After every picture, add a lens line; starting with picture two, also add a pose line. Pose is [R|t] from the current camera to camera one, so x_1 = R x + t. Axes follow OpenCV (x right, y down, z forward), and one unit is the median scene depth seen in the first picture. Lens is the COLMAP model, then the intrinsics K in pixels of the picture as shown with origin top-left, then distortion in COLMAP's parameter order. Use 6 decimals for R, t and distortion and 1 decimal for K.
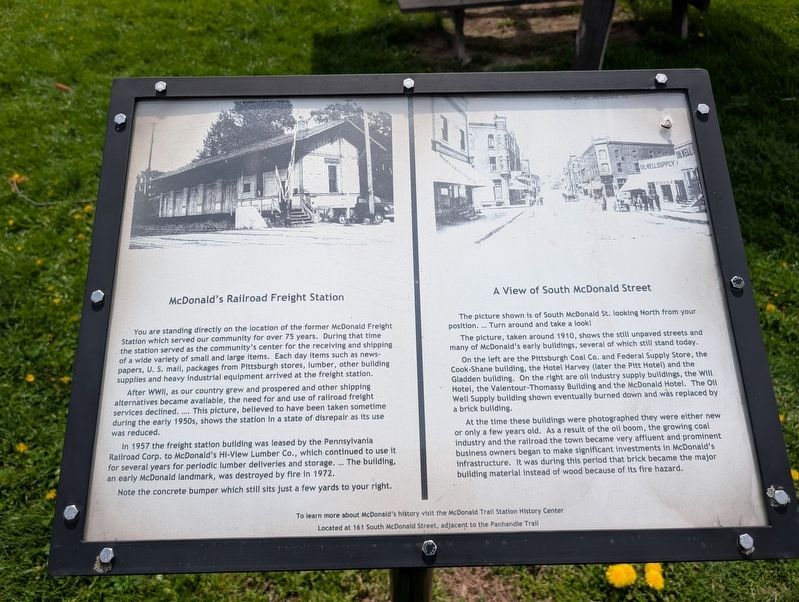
lens RADIAL K [[560.1, 0, 398.5], [0, 560.1, 301.7], [0, 0, 1]] dist [-0.004131, -0.008352]
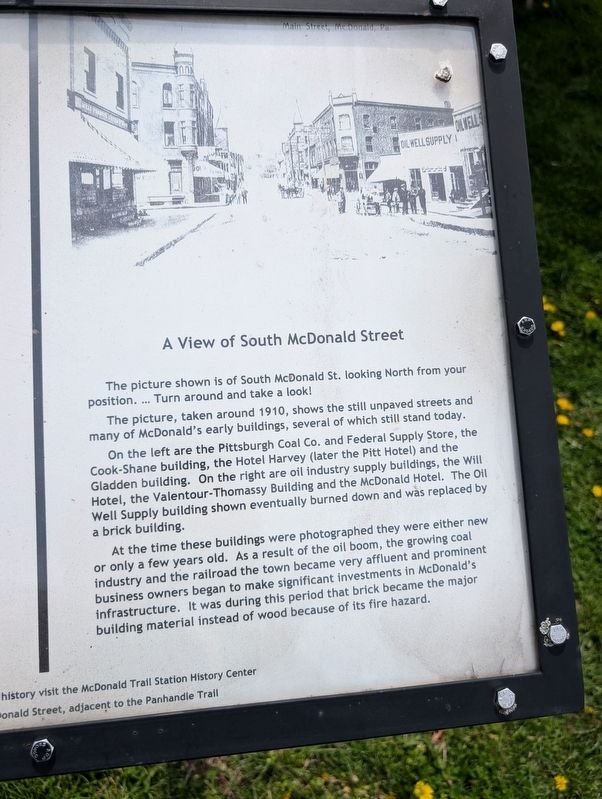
lens RADIAL K [[560.1, 0, 300.2], [0, 560.1, 404.1], [0, 0, 1]] dist [-0.004131, -0.008352]
pose [[0.994020, -0.026972, 0.105817, 0.258894], [0.007290, 0.983246, 0.182135, -0.067421], [-0.108957, -0.180274, 0.977563, 0.347200]]
